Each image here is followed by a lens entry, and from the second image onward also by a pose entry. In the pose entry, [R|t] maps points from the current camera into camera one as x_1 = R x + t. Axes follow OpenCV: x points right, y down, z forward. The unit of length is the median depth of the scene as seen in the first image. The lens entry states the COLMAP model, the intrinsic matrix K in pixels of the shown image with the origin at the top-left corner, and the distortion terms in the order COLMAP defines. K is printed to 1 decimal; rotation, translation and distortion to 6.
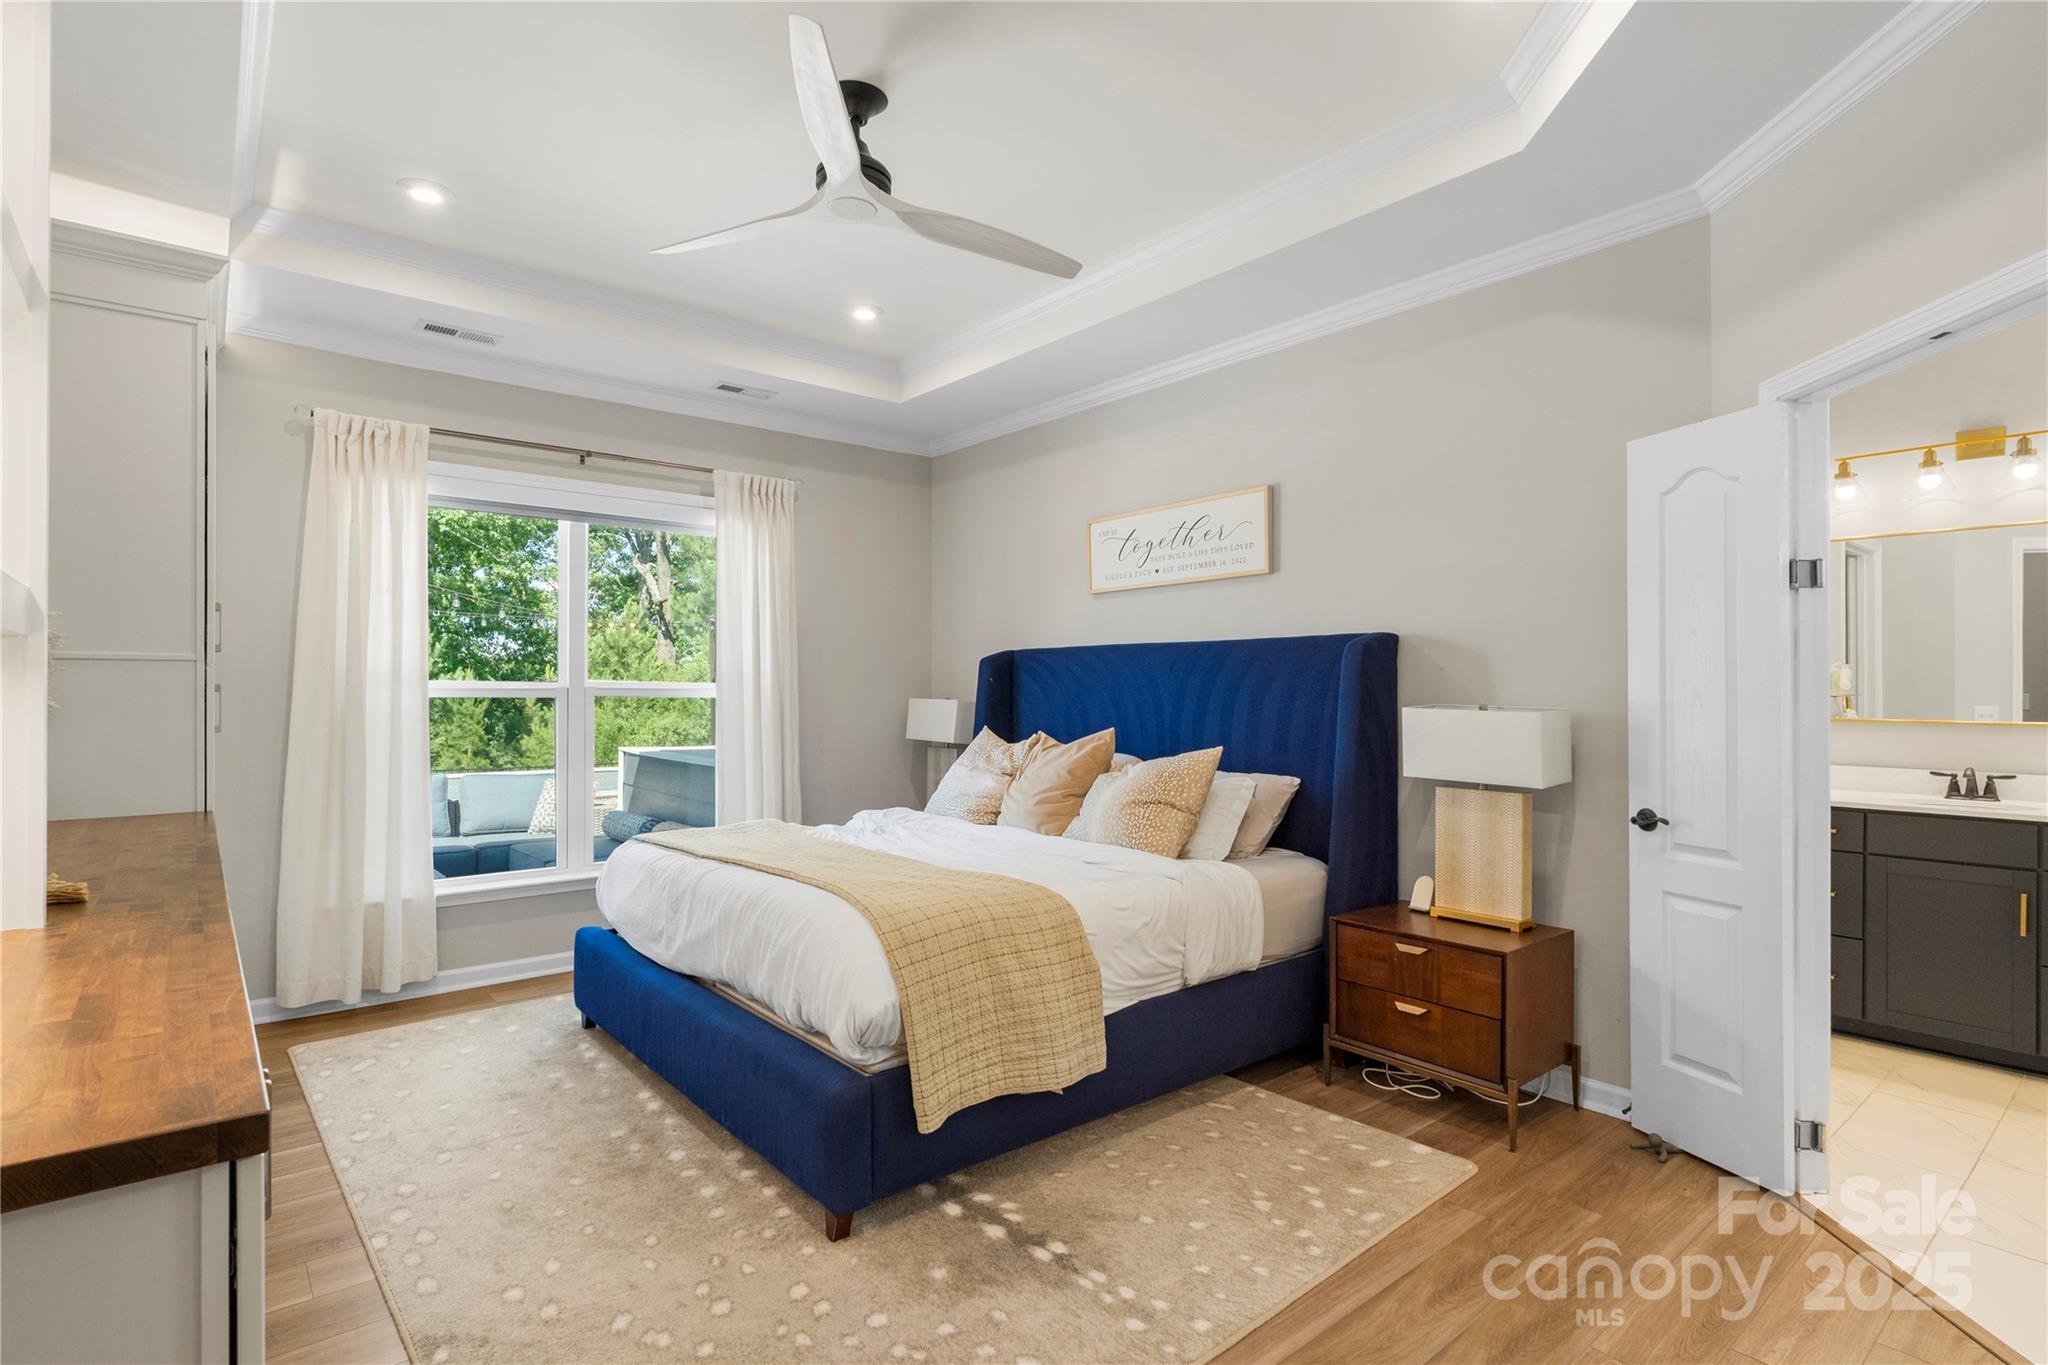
lens RADIAL K [[1009.9, 0, 1028.3], [0, 1009.9, 696.0], [0, 0, 1]] dist [-0.000613, -0.000164]
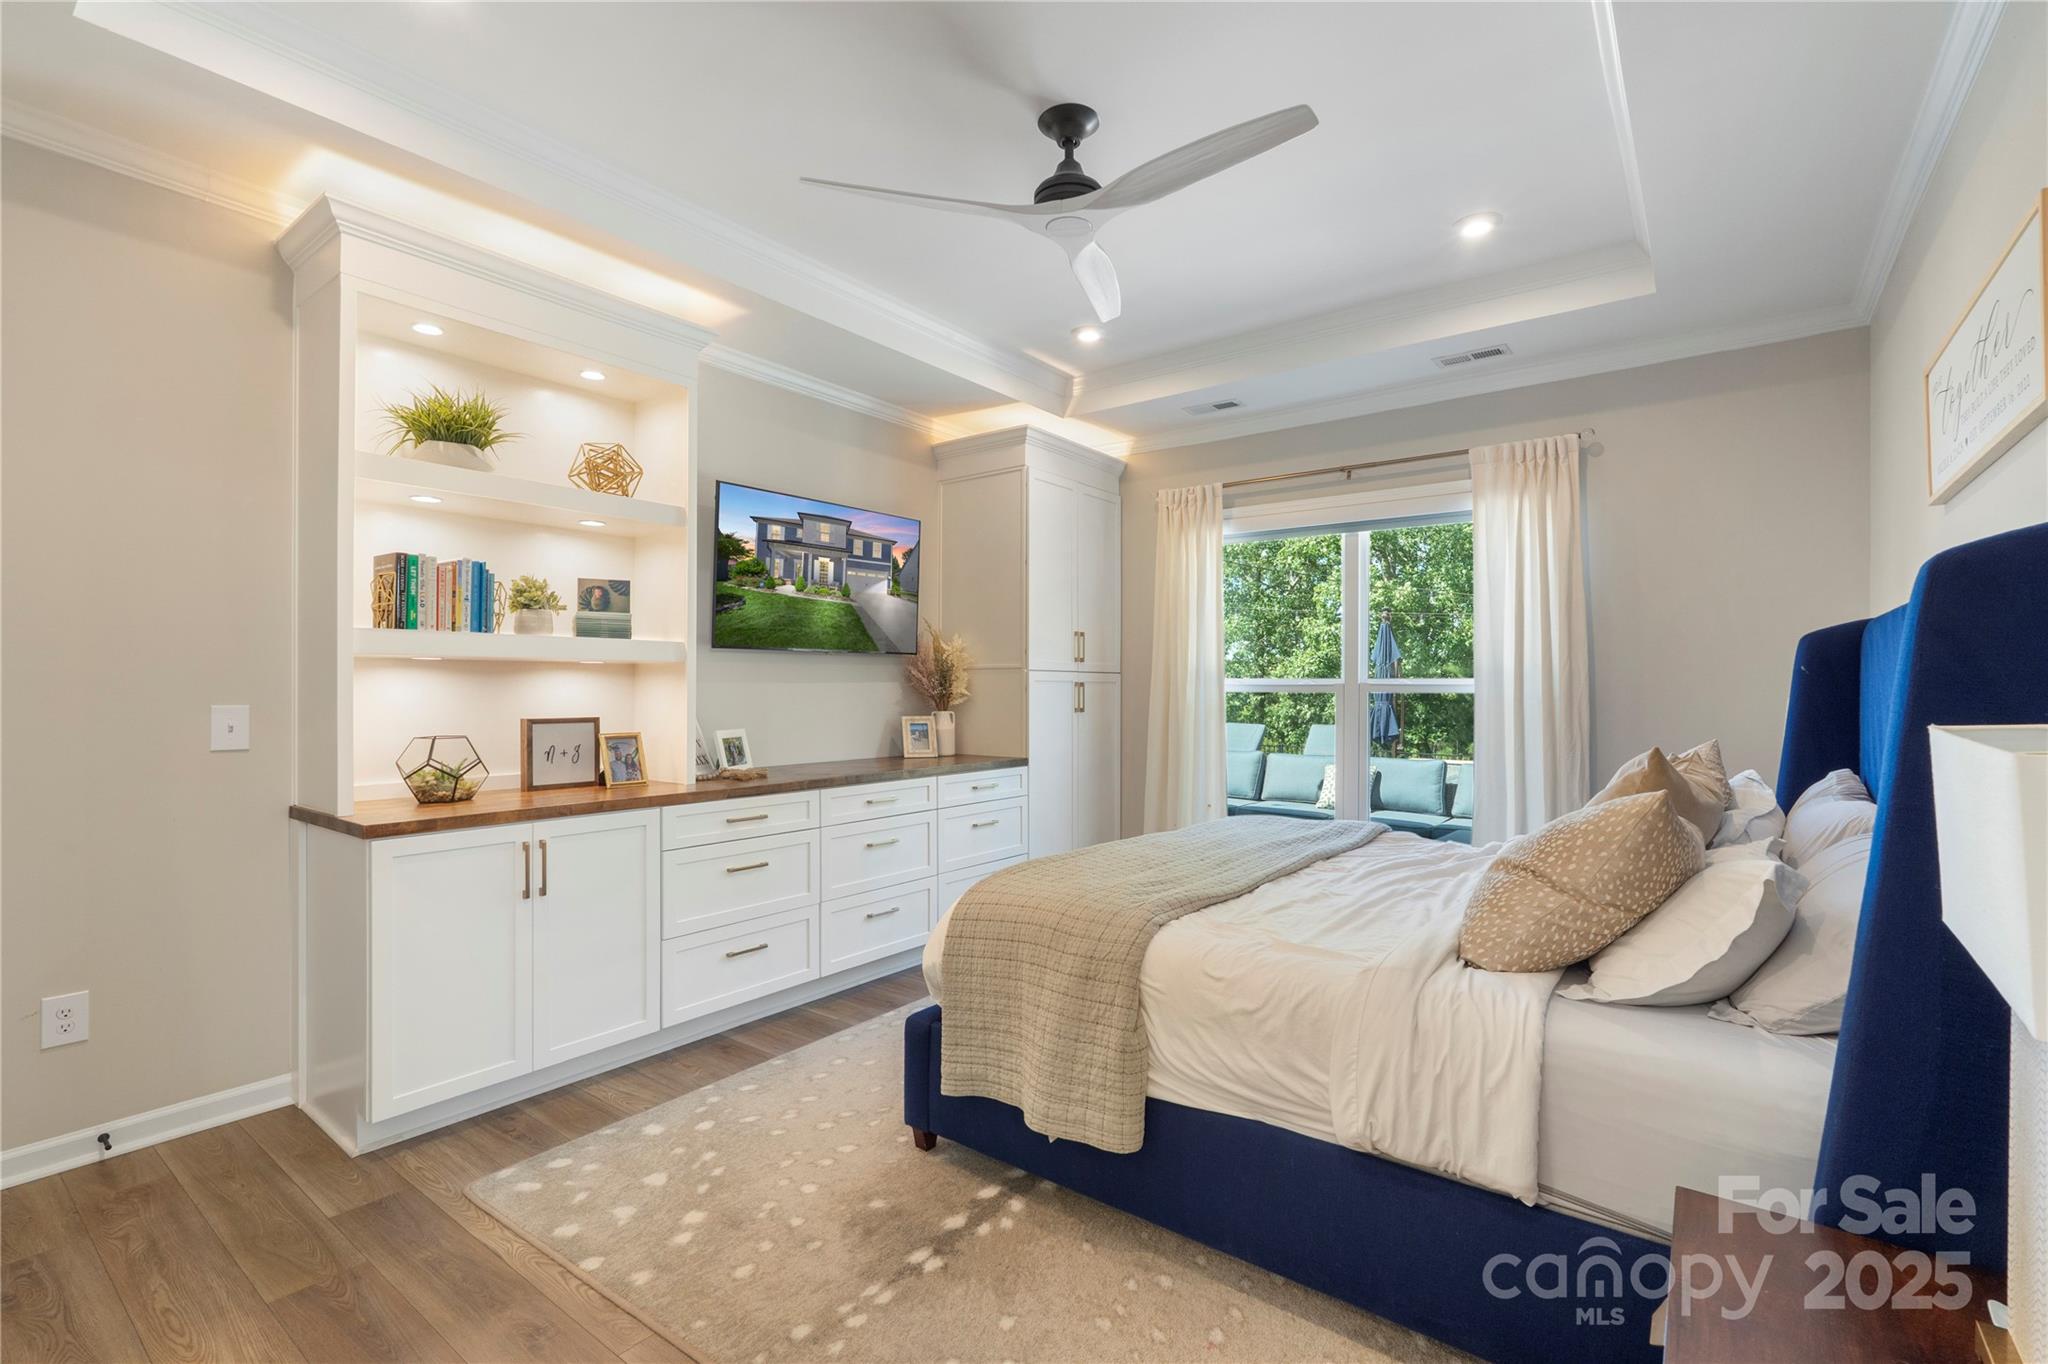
lens RADIAL K [[914.2, 0, 1029.0], [0, 914.2, 685.9], [0, 0, 1]] dist [-0.003177, 0.000945]
pose [[0.225863, -0.001270, -0.974158, 0.725596], [-0.008295, 0.999960, -0.003227, 0.000403], [0.974124, 0.008809, 0.225844, 0.721943]]
